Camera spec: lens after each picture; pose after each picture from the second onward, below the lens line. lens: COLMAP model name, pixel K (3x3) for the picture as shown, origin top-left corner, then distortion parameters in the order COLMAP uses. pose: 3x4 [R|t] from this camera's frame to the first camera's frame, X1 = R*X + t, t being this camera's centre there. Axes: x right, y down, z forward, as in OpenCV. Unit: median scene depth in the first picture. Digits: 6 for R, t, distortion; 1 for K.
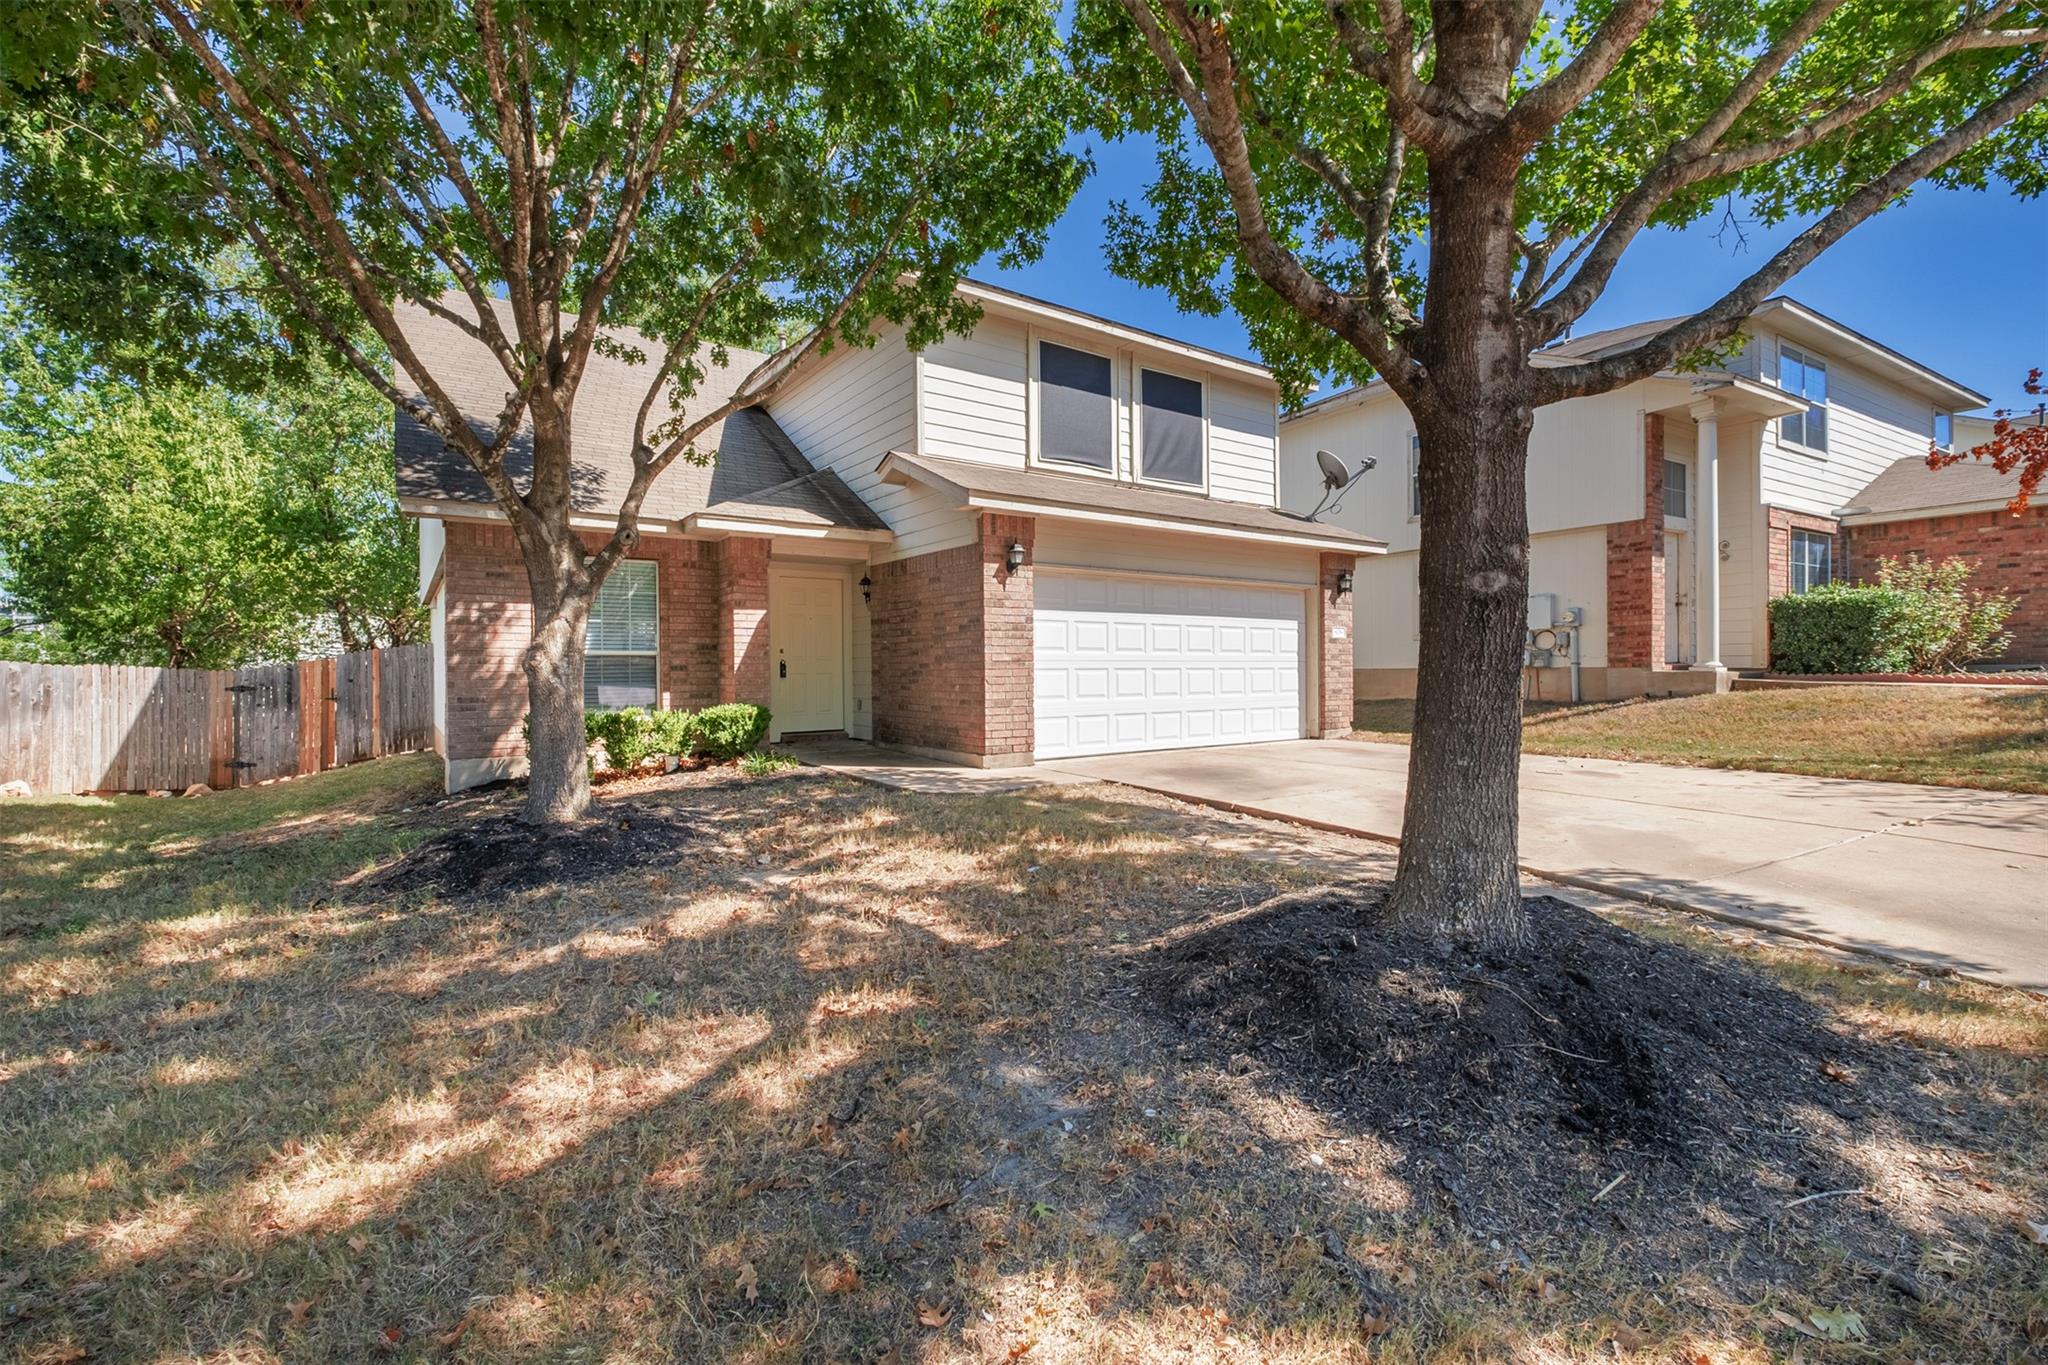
lens RADIAL K [[885.5, 0, 1025.5], [0, 885.5, 675.4], [0, 0, 1]] dist [-0.003959, -0.001607]
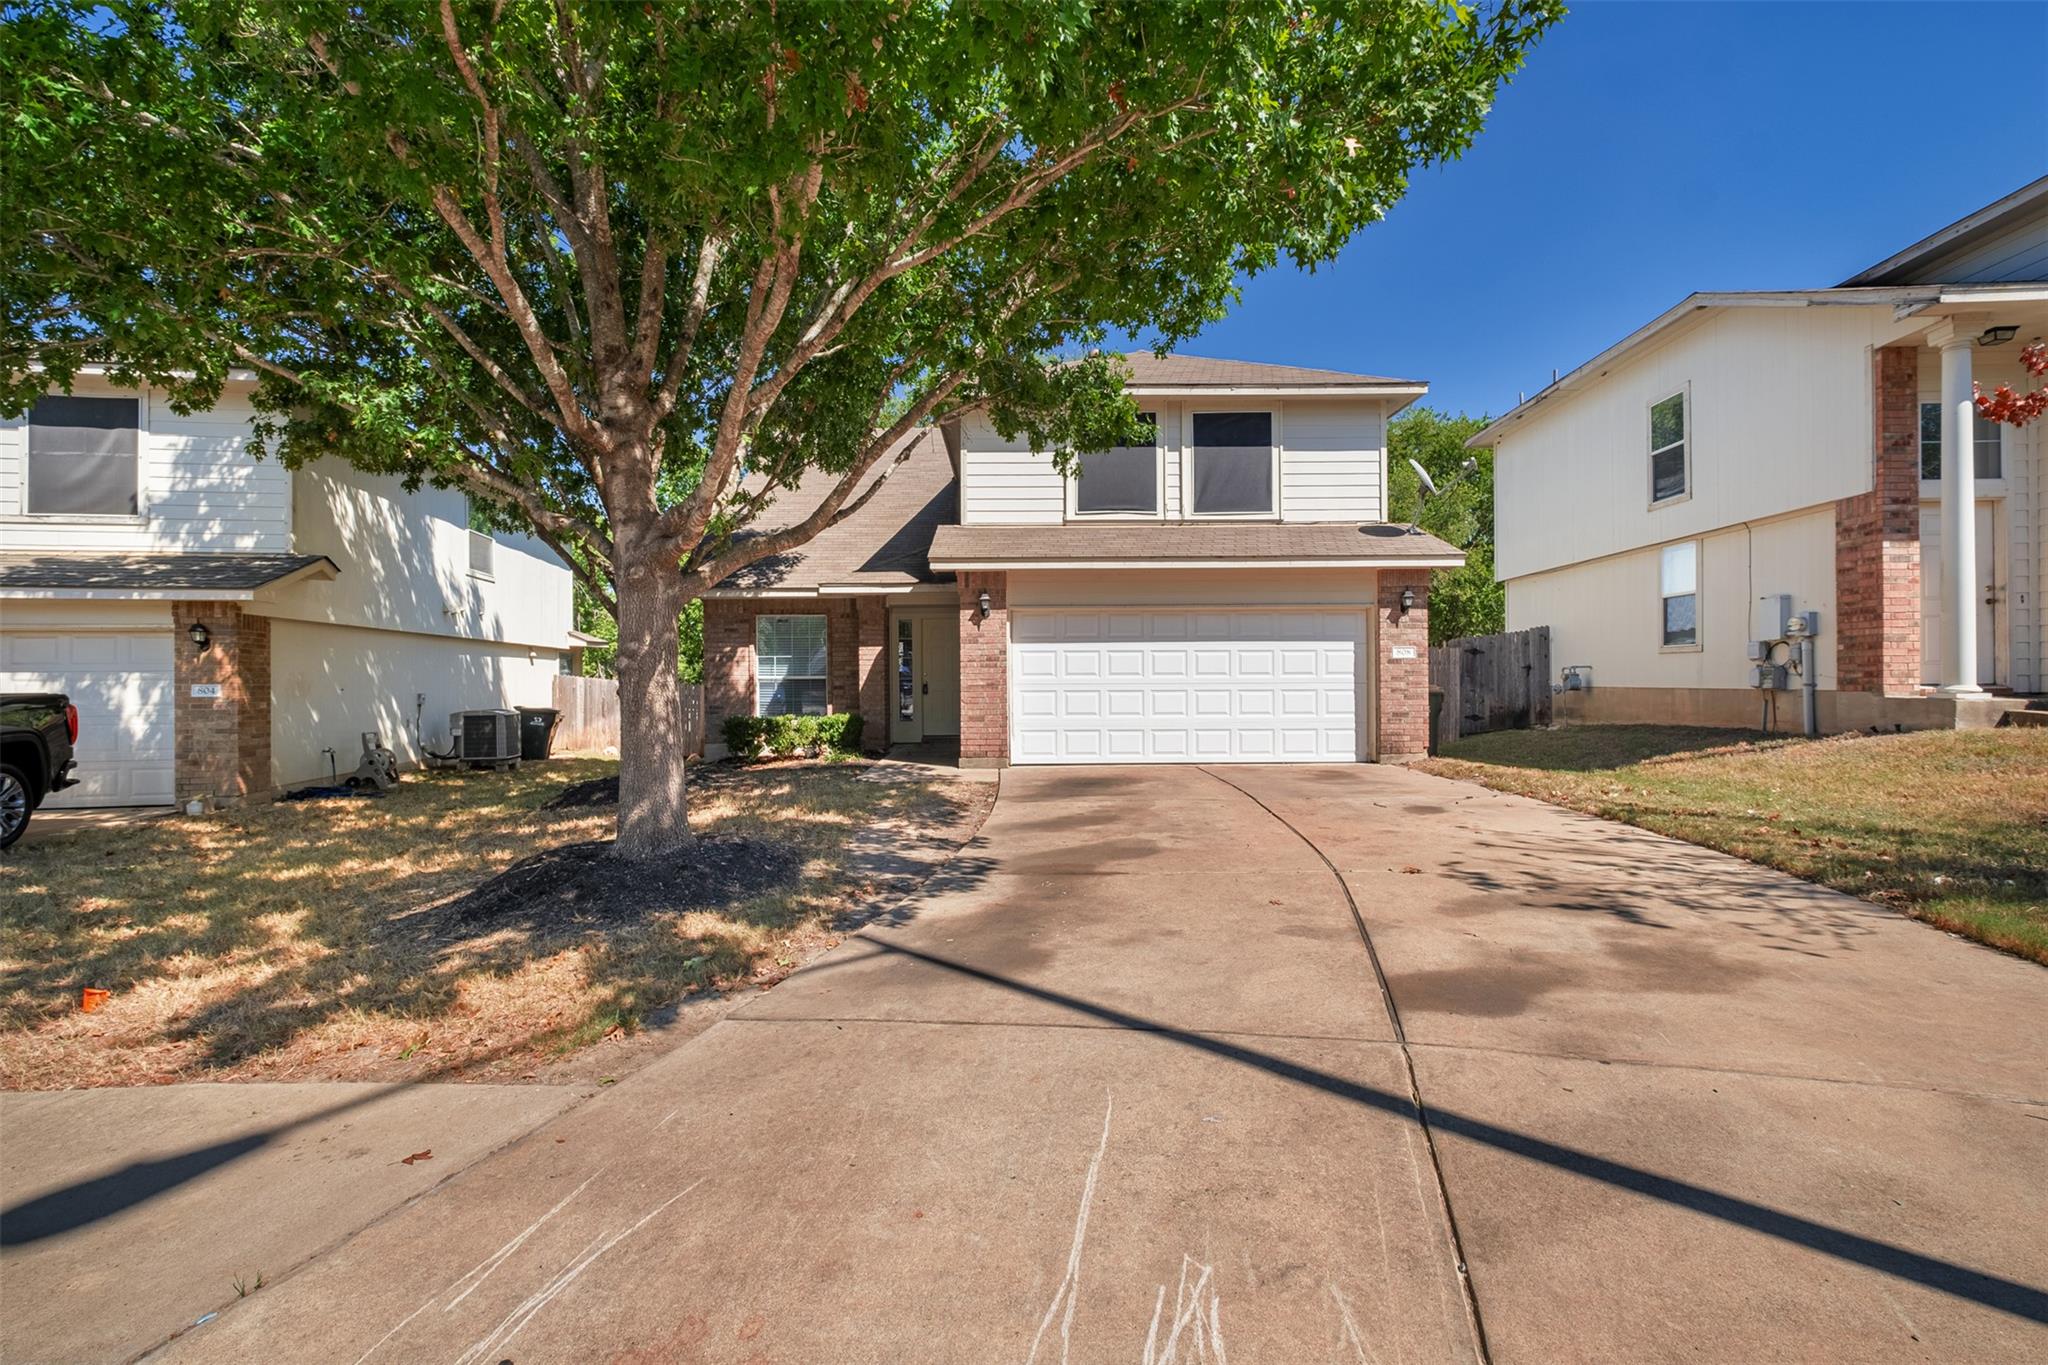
lens RADIAL K [[885.5, 0, 1017.8], [0, 885.5, 686.1], [0, 0, 1]] dist [-0.003959, -0.001607]
pose [[0.824516, 0.004344, -0.565822, 0.567302], [-0.002880, 0.999990, 0.003481, -0.014947], [0.565832, -0.001241, 0.824520, -0.018958]]
